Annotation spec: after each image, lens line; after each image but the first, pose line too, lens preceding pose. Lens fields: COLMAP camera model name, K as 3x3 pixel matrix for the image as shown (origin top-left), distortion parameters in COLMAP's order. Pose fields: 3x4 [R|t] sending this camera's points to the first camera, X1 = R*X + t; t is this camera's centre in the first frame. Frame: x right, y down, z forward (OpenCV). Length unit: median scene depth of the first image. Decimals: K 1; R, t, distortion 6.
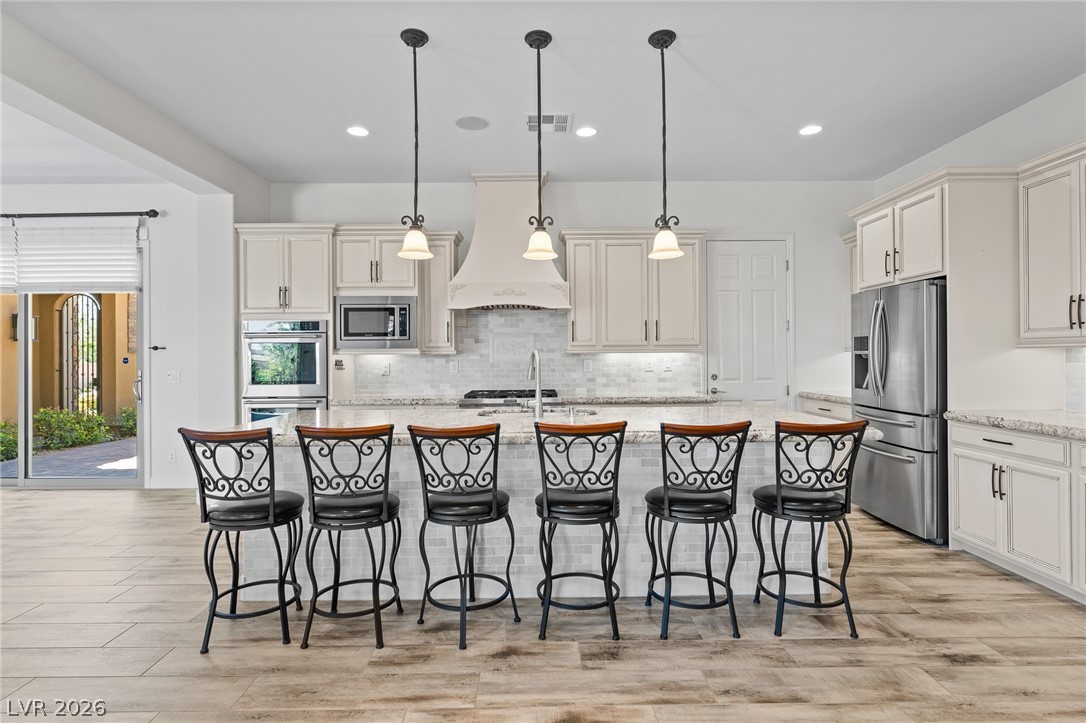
lens RADIAL K [[546.9, 0, 538.3], [0, 546.9, 354.3], [0, 0, 1]] dist [-0.000040, 0.000400]
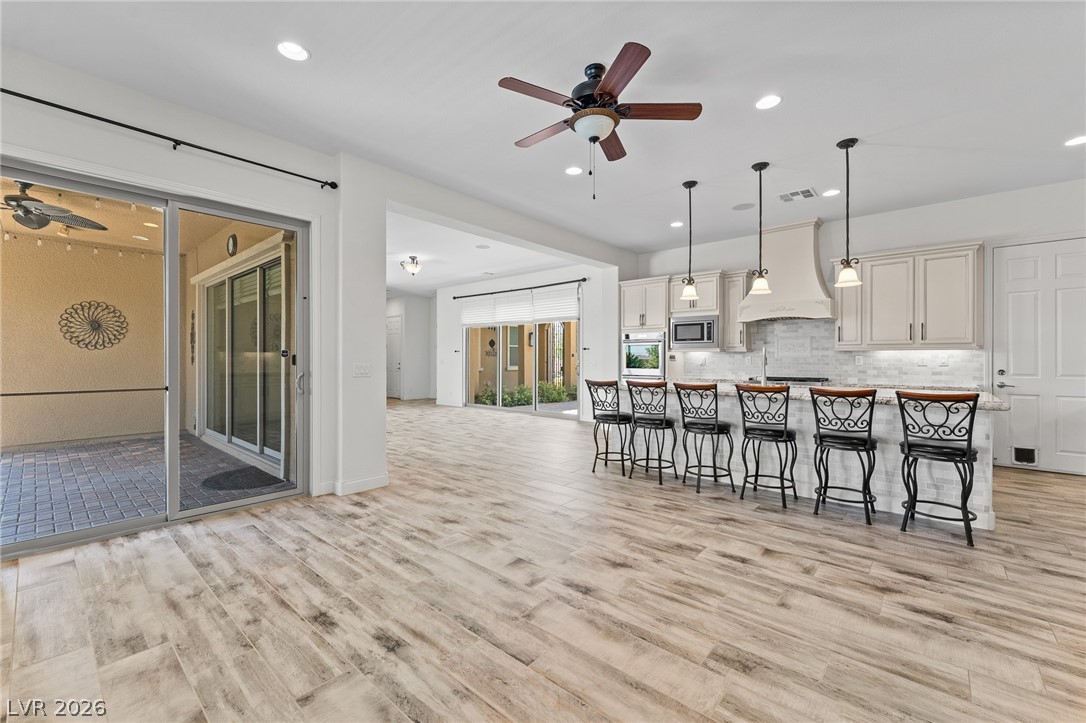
lens RADIAL K [[444.5, 0, 540.8], [0, 444.5, 352.7], [0, 0, 1]] dist [-0.000962, 0.000011]
pose [[0.744937, -0.000833, -0.667135, 0.253717], [-0.003743, 0.999978, -0.005428, 0.012060], [0.667125, 0.006541, 0.744918, -0.300573]]
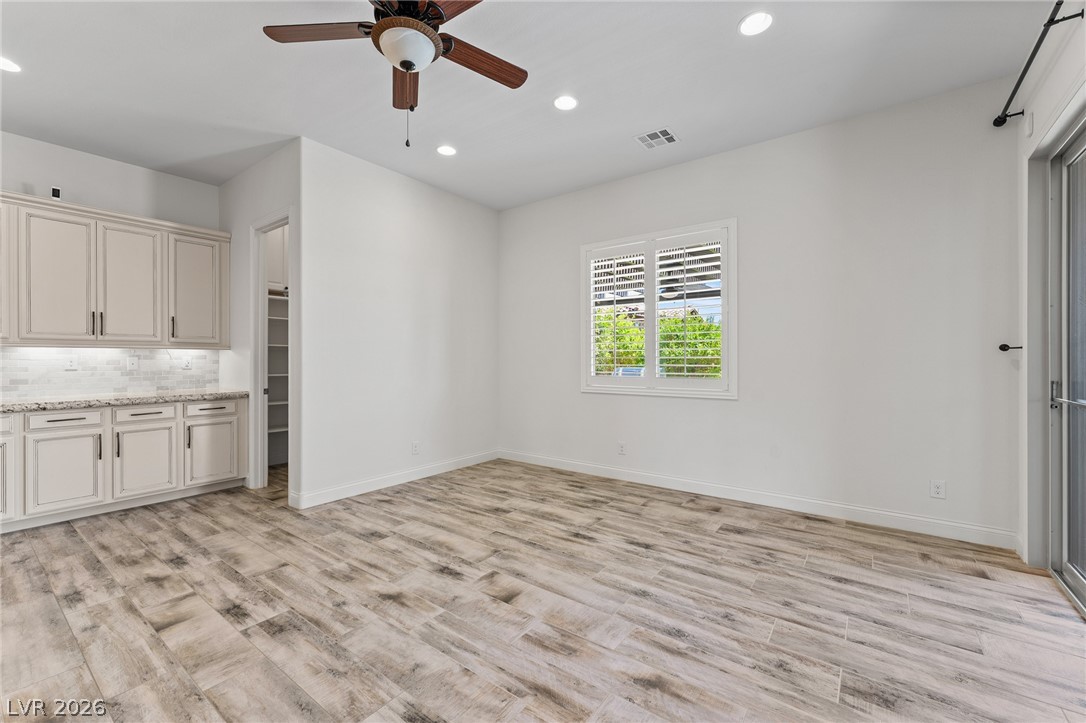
lens RADIAL K [[444.5, 0, 540.8], [0, 444.5, 352.7], [0, 0, 1]] dist [-0.000962, 0.000011]
pose [[-0.795764, 0.015319, 0.605413, -0.423105], [0.003753, 0.999786, -0.020365, 0.016542], [-0.605595, -0.013933, -0.795651, 0.420470]]
